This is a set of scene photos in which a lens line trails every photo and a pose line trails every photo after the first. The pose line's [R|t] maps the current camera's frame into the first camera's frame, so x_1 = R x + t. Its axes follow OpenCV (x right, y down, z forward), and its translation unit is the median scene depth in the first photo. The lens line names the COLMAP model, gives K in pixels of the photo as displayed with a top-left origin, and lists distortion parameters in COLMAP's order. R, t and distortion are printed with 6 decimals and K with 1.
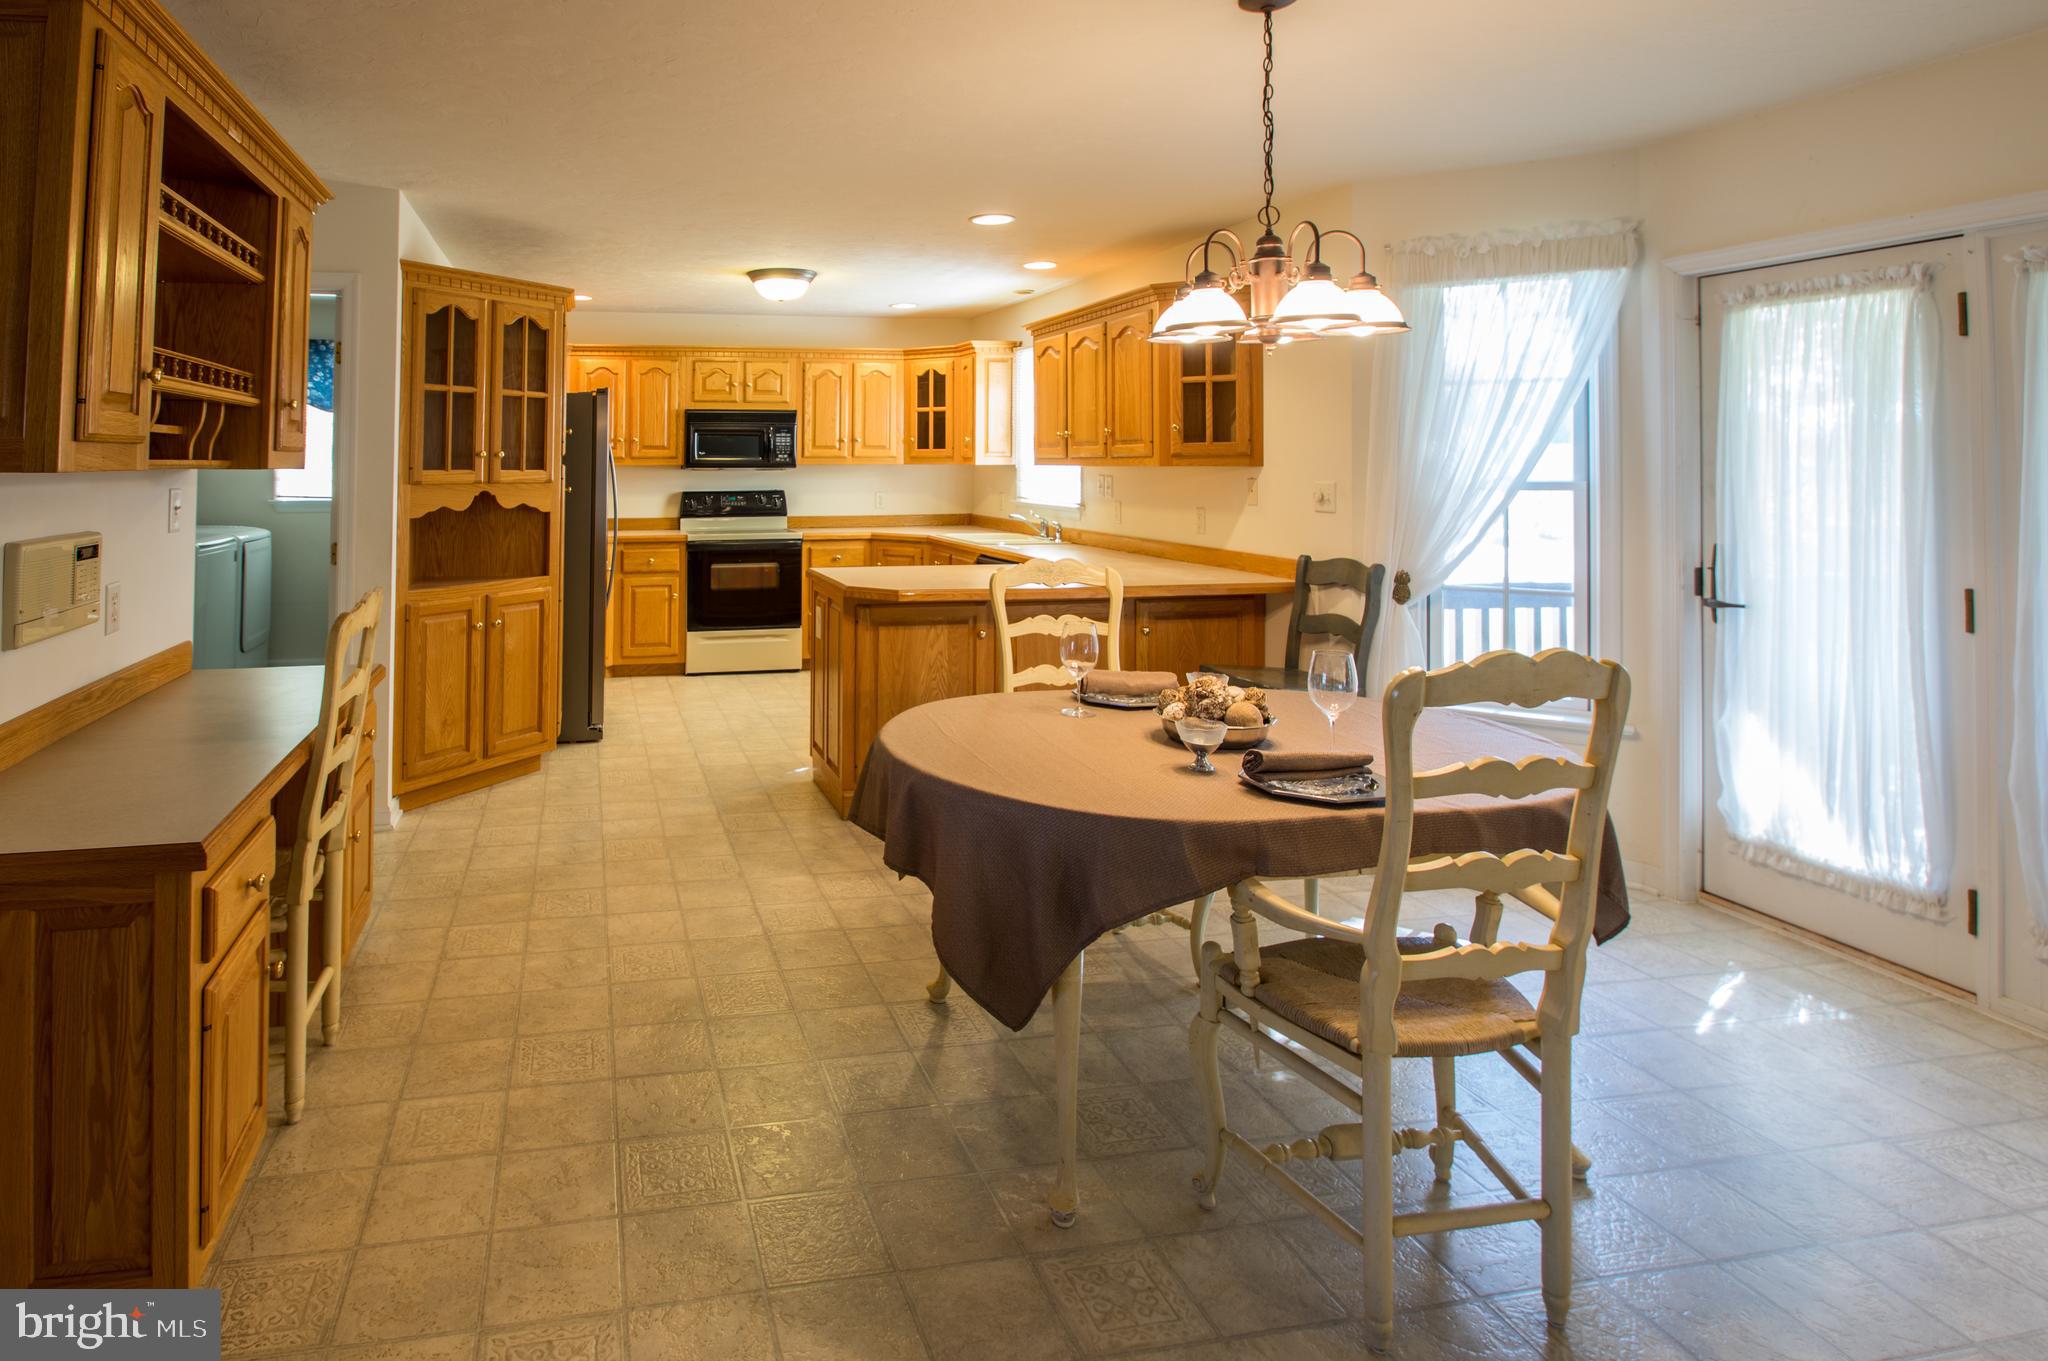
lens RADIAL K [[1091.9, 0, 751.5], [0, 1091.9, 440.3], [0, 0, 1]] dist [0.006596, -0.000344]
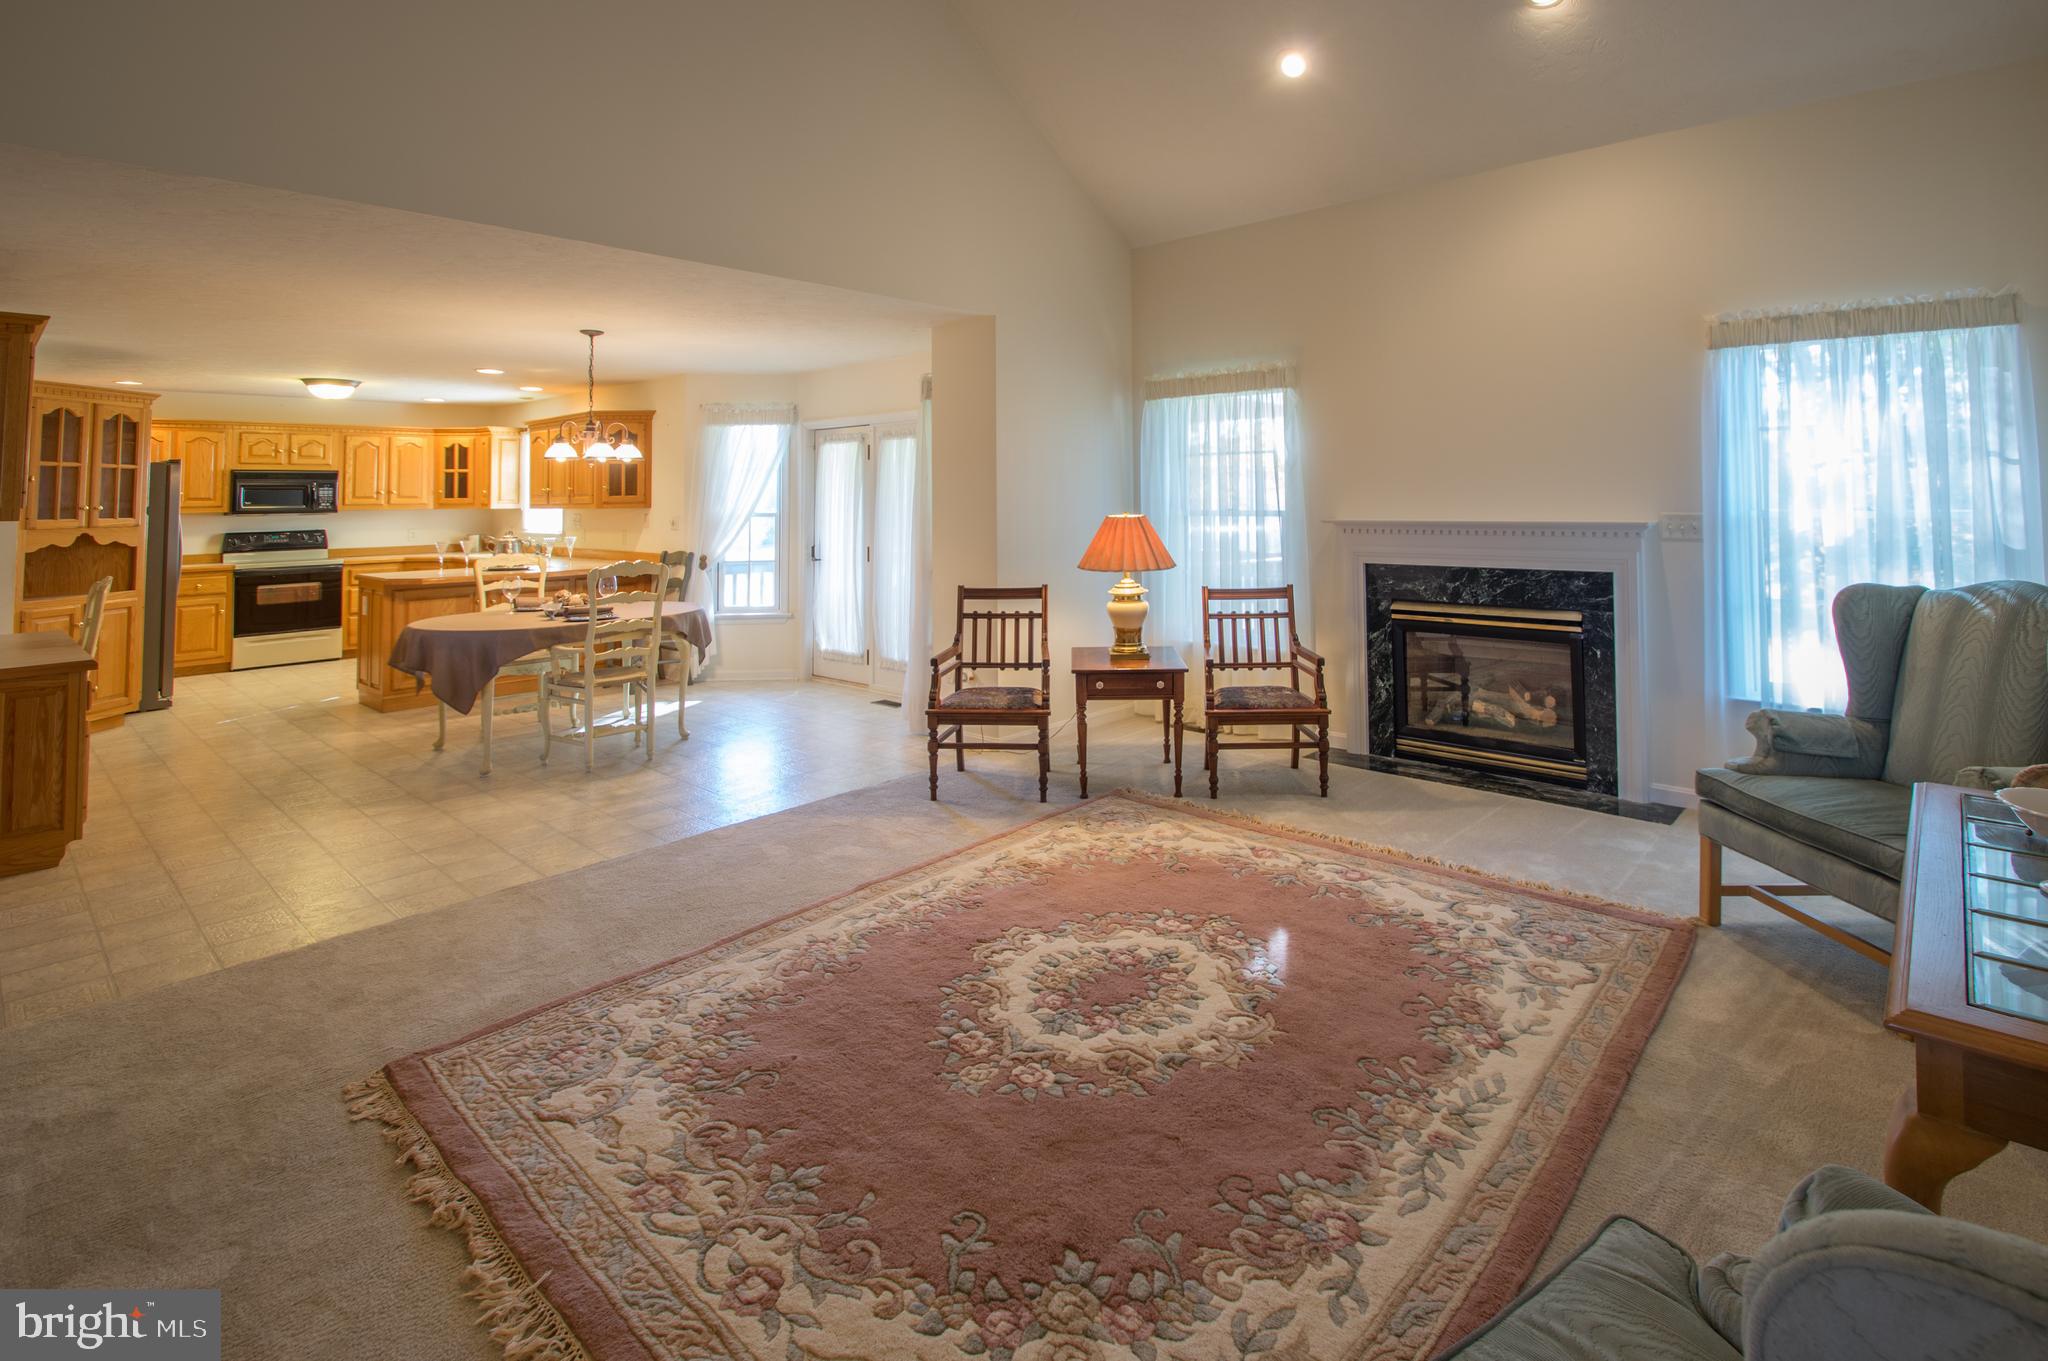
lens RADIAL K [[972.7, 0, 1113.3], [0, 972.7, 473.7], [0, 0, 1]] dist [0.005760, -0.005494]
pose [[0.741010, 0.009444, 0.671427, -0.087339], [-0.003149, 0.999939, -0.010590, -0.020692], [-0.671486, 0.005734, 0.740995, -0.825313]]
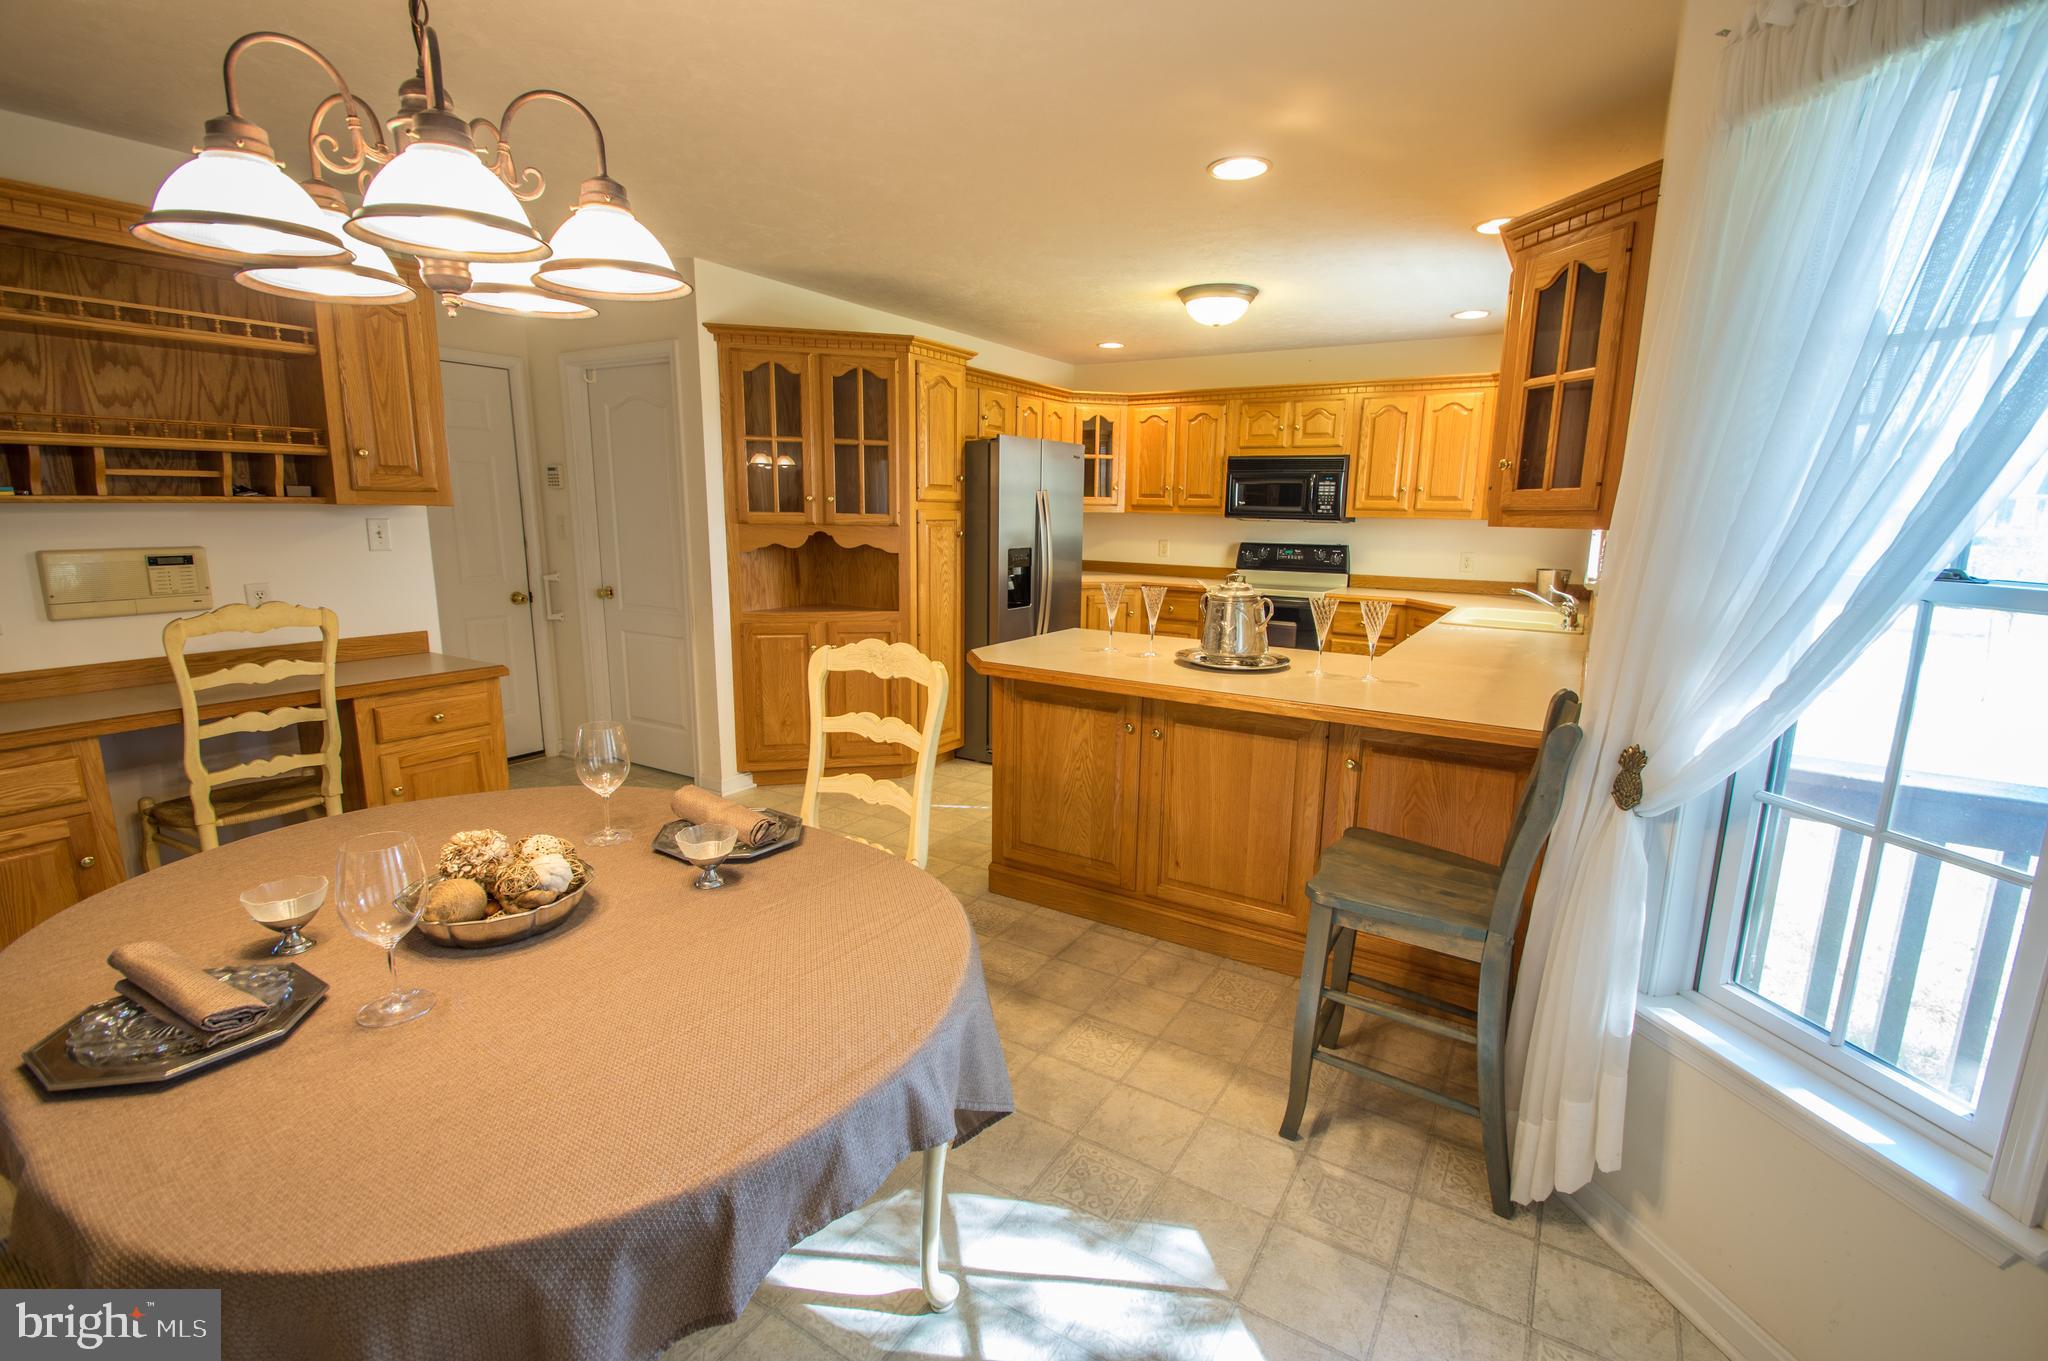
lens RADIAL K [[893.9, 0, 1084.7], [0, 893.9, 685.7], [0, 0, 1]] dist [-0.002650, -0.001098]
pose [[0.764634, 0.140542, -0.628953, 0.537995], [-0.004972, 0.977189, 0.212312, 0.004208], [0.644445, -0.159213, 0.747891, 0.429457]]
